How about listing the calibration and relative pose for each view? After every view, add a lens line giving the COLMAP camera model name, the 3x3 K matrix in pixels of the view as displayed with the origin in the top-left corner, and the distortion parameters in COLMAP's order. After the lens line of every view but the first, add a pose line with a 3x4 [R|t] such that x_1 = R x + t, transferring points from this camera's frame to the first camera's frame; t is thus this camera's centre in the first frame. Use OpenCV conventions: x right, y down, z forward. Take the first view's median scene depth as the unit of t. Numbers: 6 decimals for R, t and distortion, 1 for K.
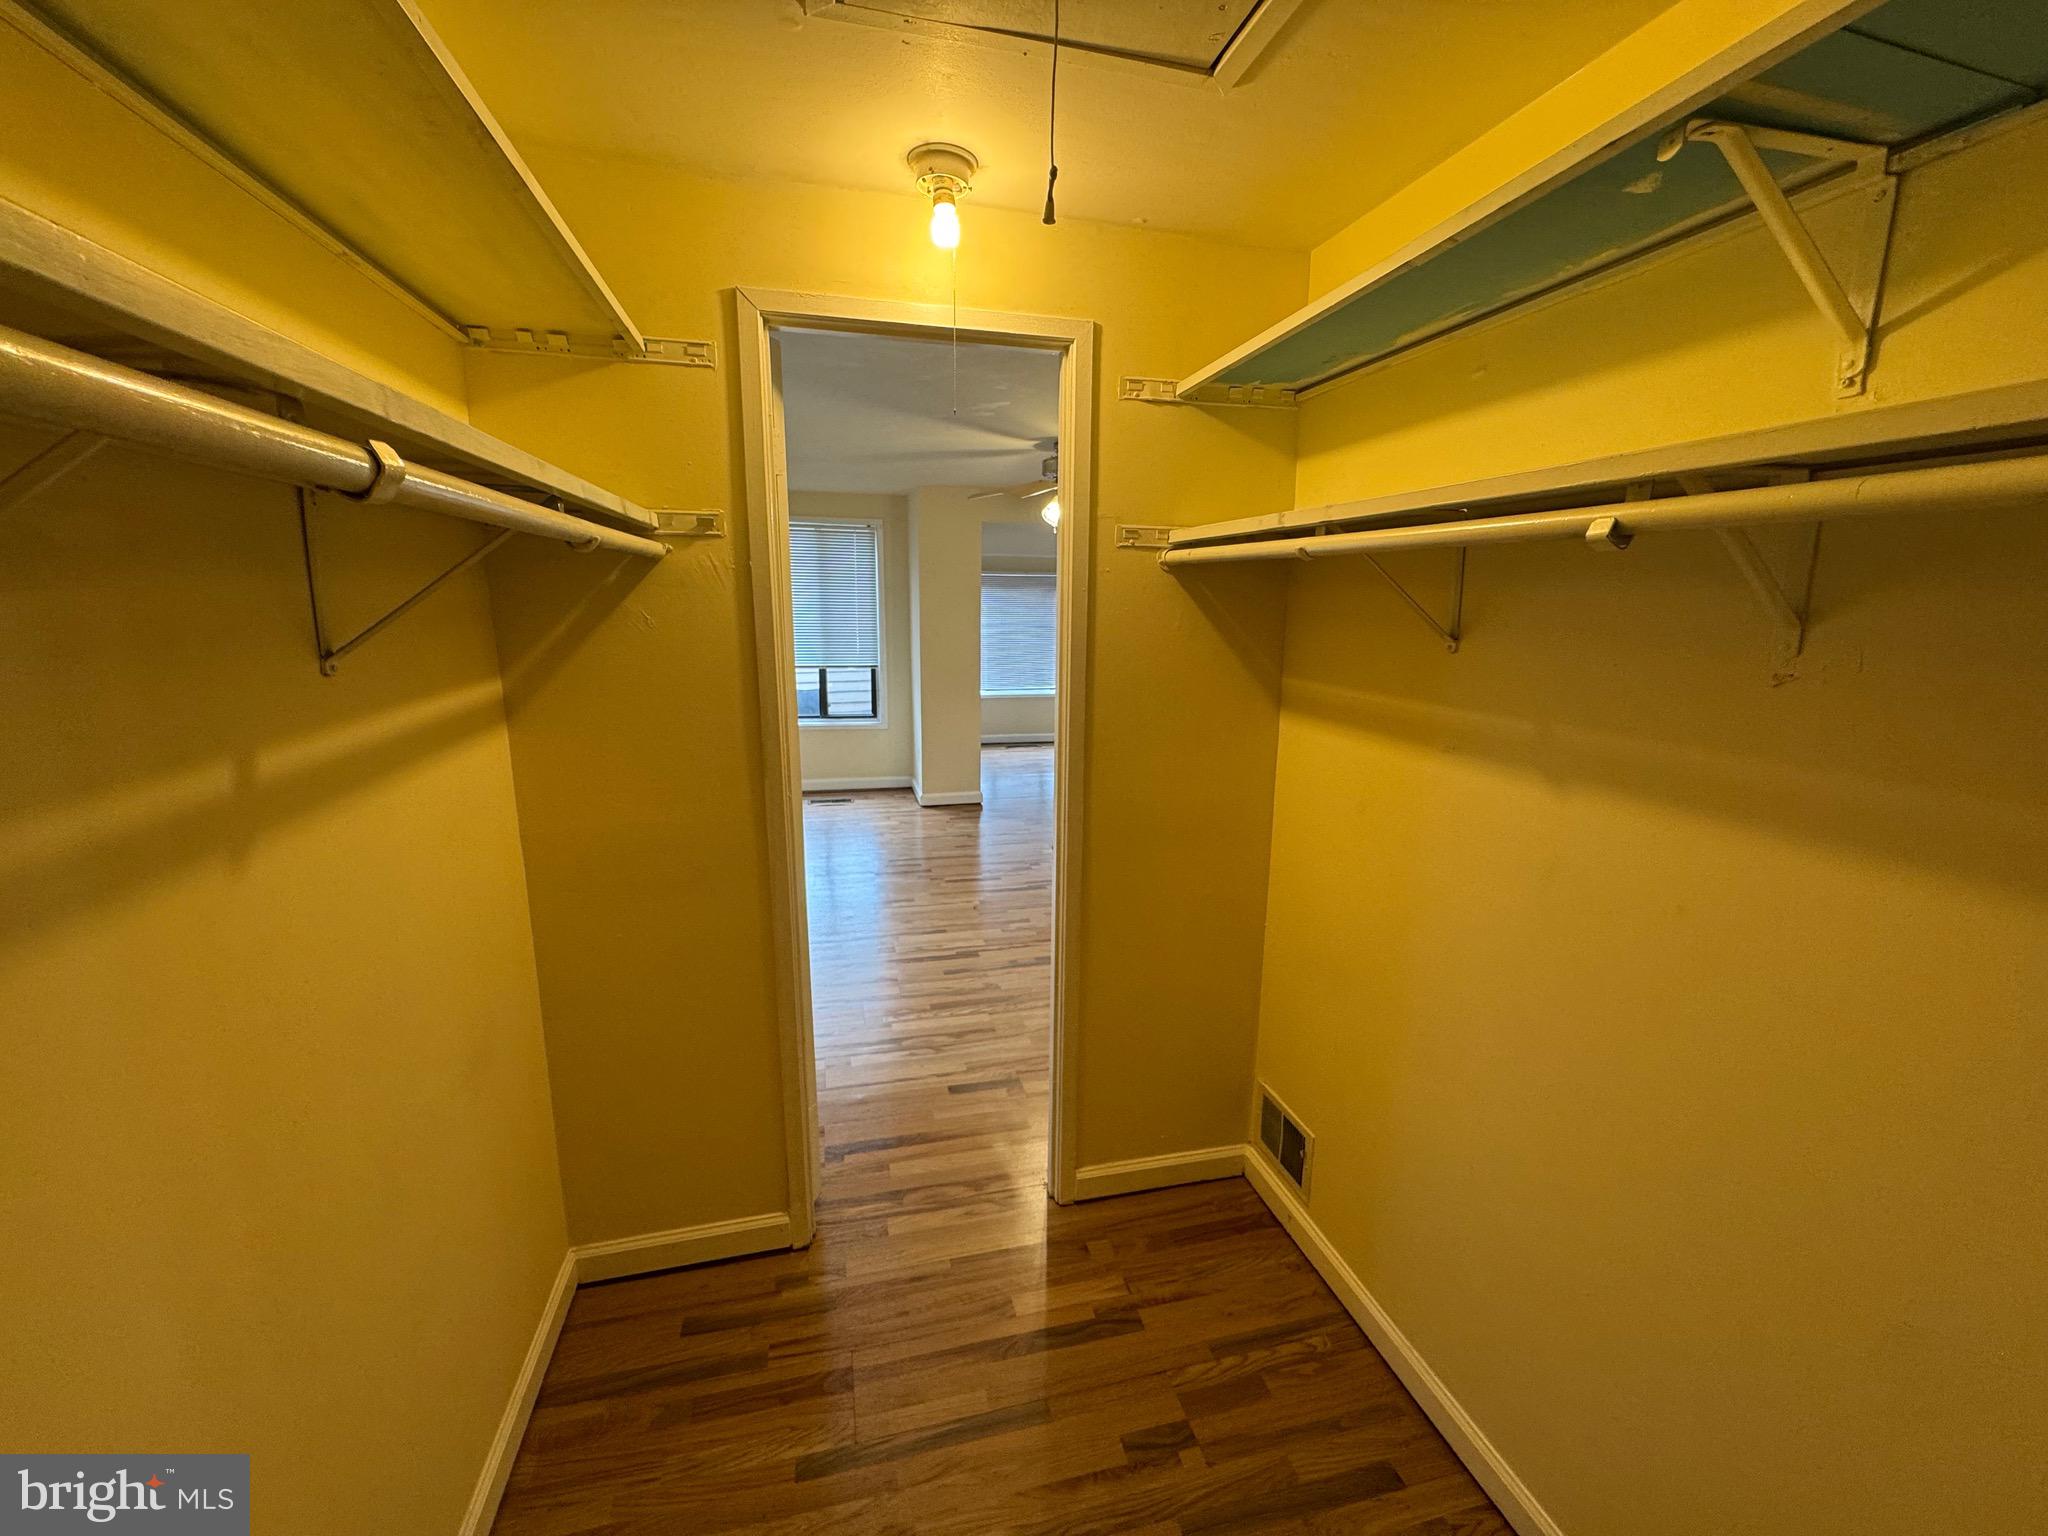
lens RADIAL K [[820.9, 0, 1024.0], [0, 820.9, 768.0], [0, 0, 1]] dist [-0.003500, 0.000396]
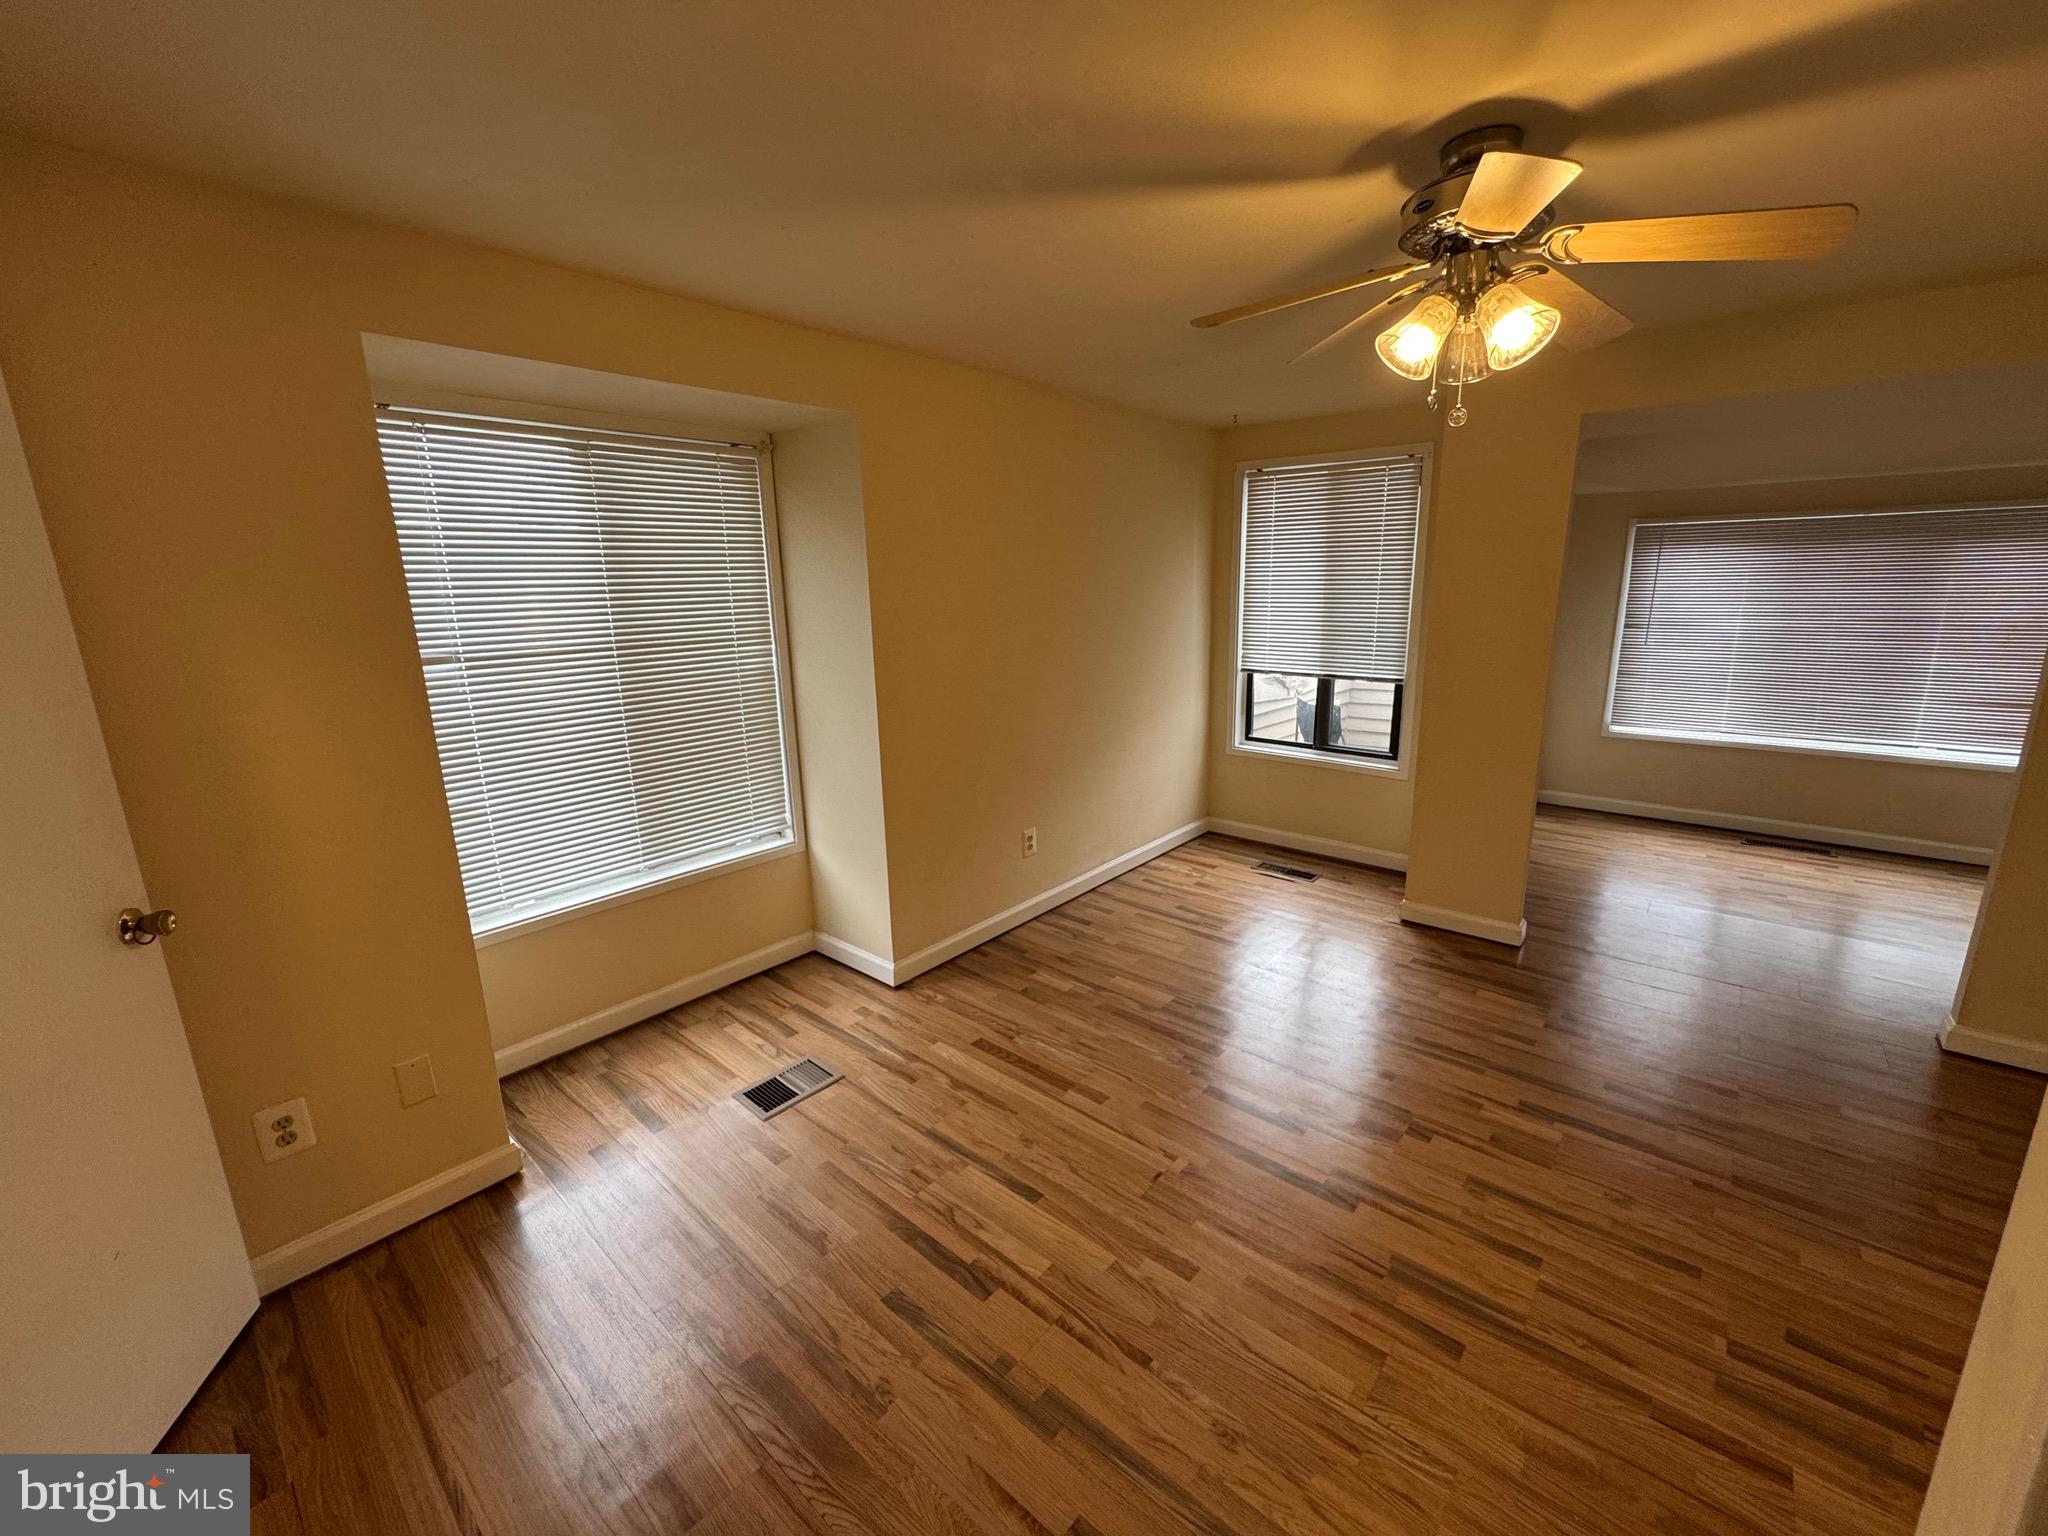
lens RADIAL K [[818.0, 0, 1024.0], [0, 818.0, 768.0], [0, 0, 1]] dist [-0.003176, -0.000124]
pose [[0.574360, 0.161971, -0.802419, 0.190948], [-0.141332, 0.985131, 0.097688, -0.087861], [0.806310, 0.057299, 0.588711, 0.445677]]
